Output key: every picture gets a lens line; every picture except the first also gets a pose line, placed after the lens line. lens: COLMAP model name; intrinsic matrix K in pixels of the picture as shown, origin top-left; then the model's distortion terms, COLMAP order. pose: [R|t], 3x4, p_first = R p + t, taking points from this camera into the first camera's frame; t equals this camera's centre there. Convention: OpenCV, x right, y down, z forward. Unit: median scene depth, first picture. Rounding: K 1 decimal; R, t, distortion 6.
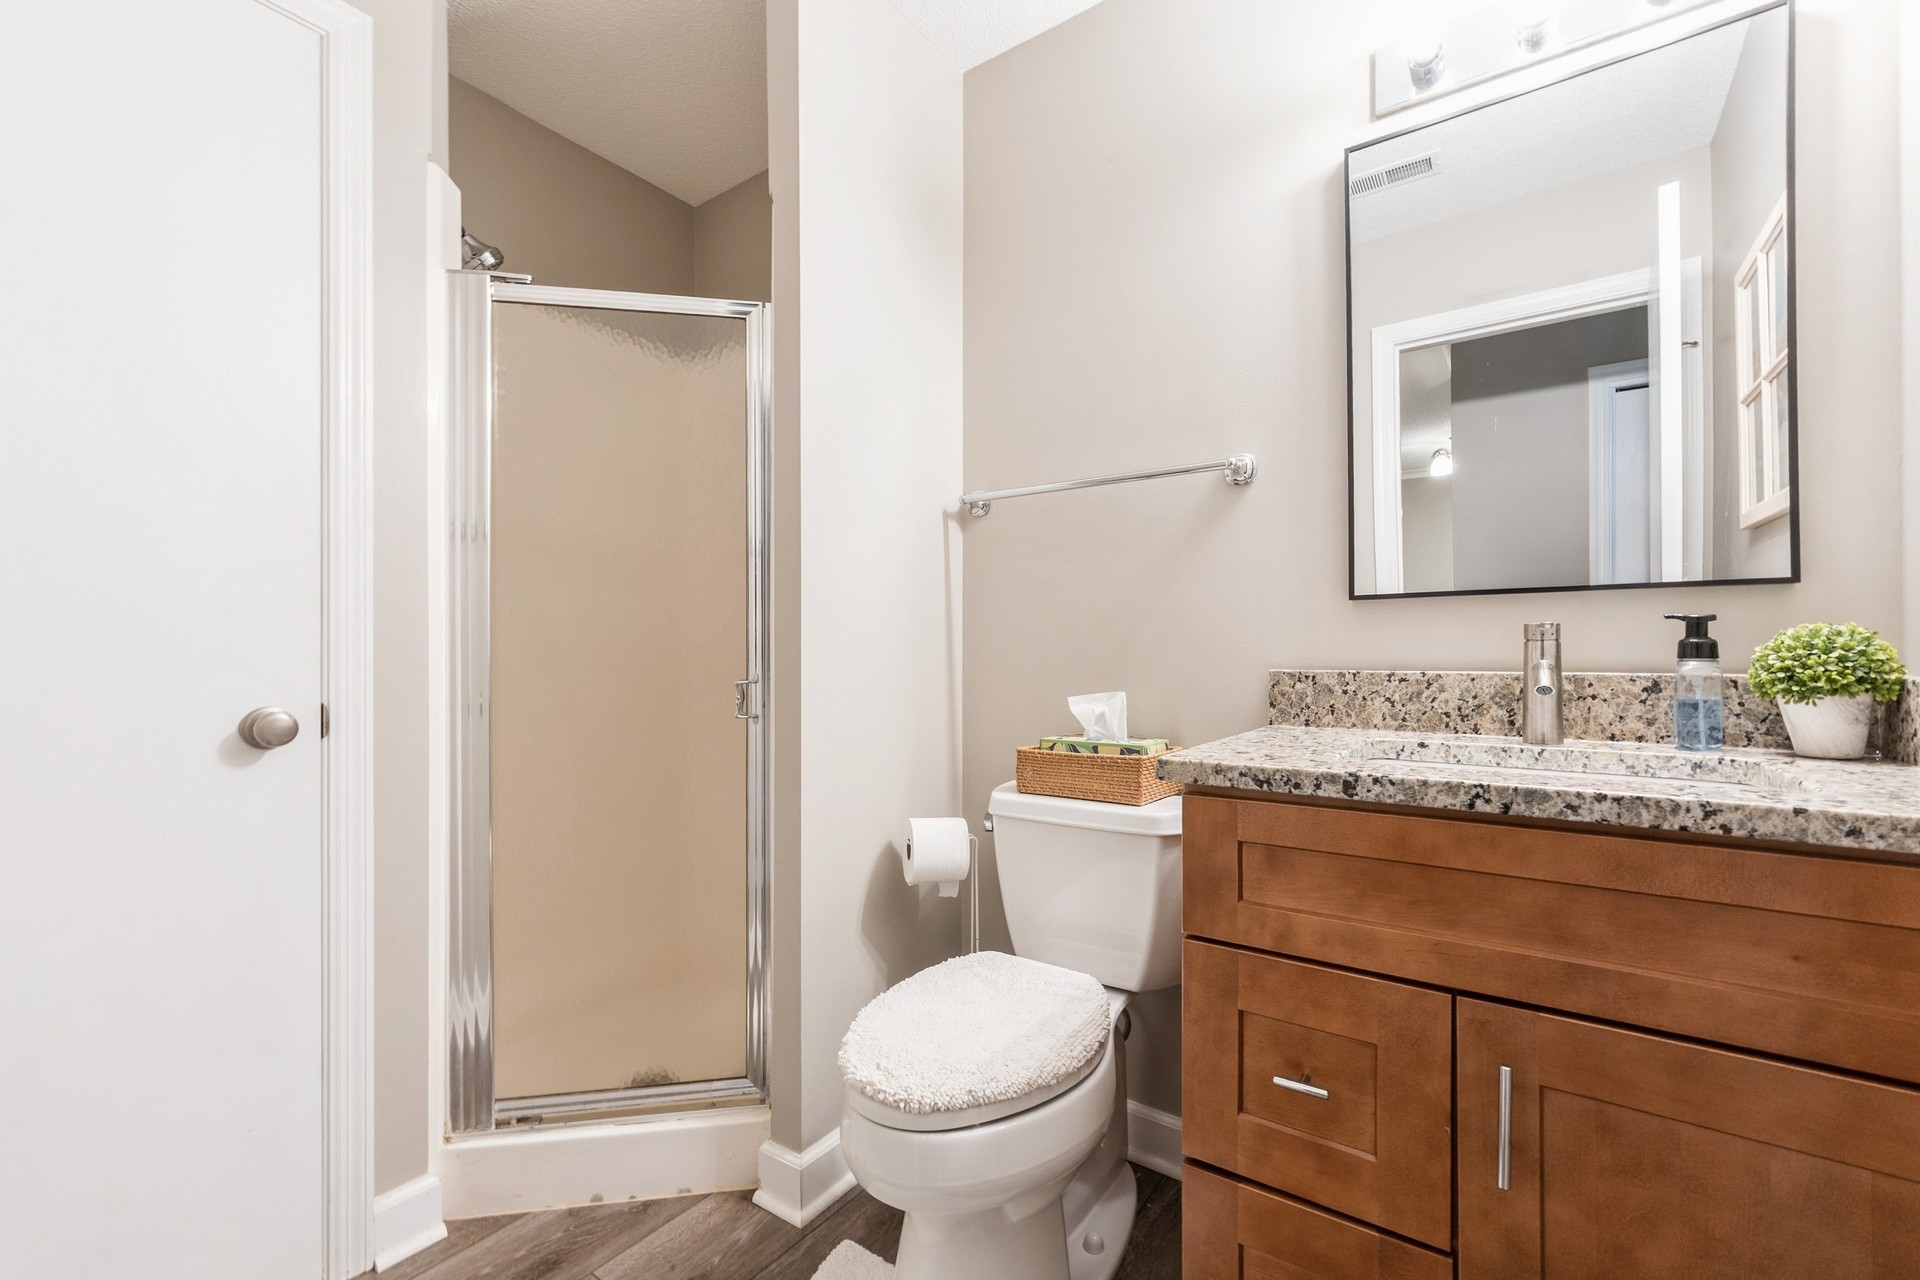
lens RADIAL K [[810.8, 0, 977.0], [0, 810.8, 644.5], [0, 0, 1]] dist [-0.002347, 0.000185]
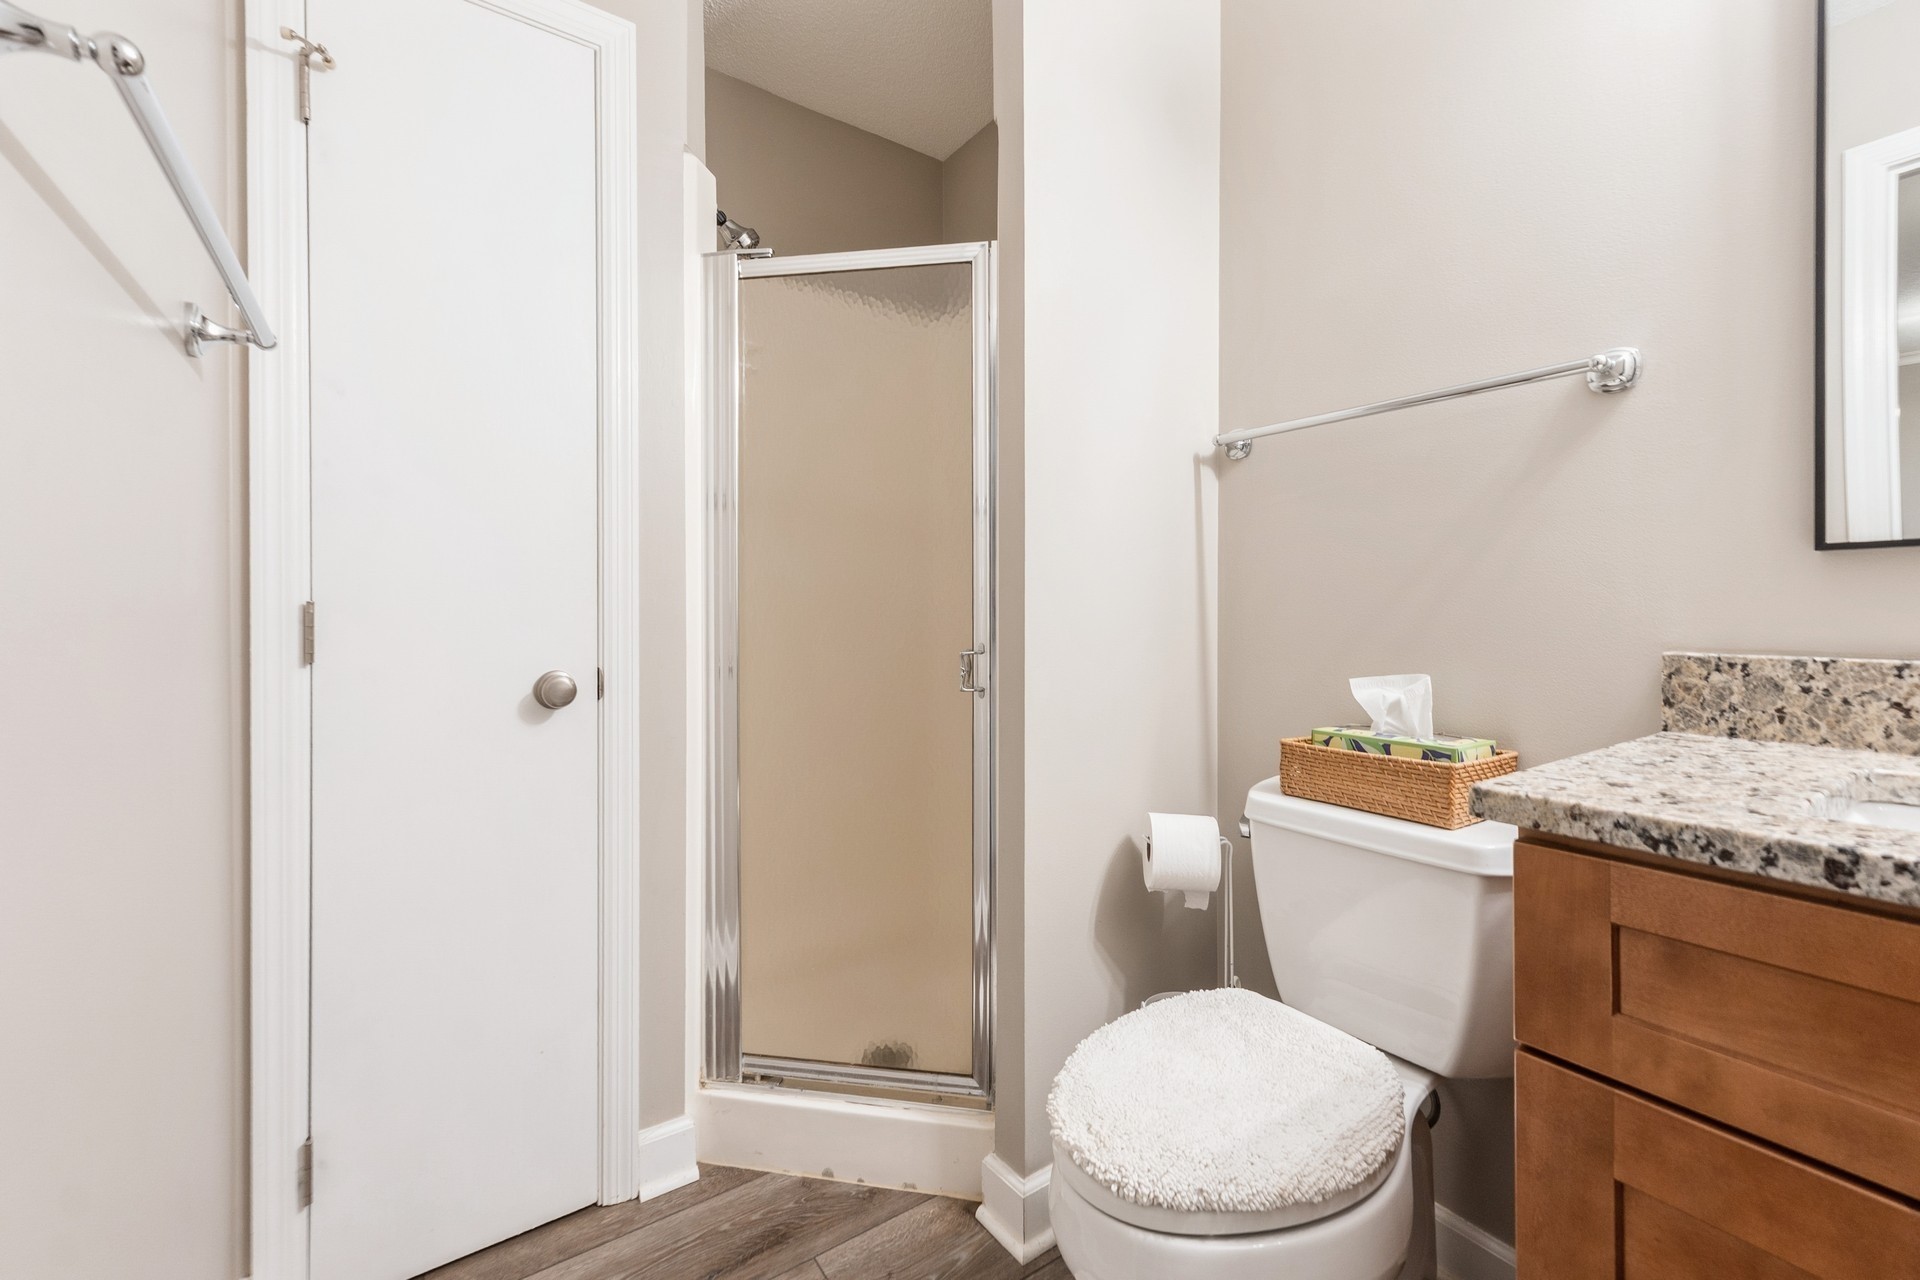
lens RADIAL K [[813.4, 0, 978.0], [0, 813.4, 605.9], [0, 0, 1]] dist [0.006343, 0.003810]
pose [[0.942505, -0.001155, -0.334189, 0.038671], [0.005026, 0.999930, 0.010716, -0.019174], [0.334153, -0.011780, 0.942445, 0.133633]]
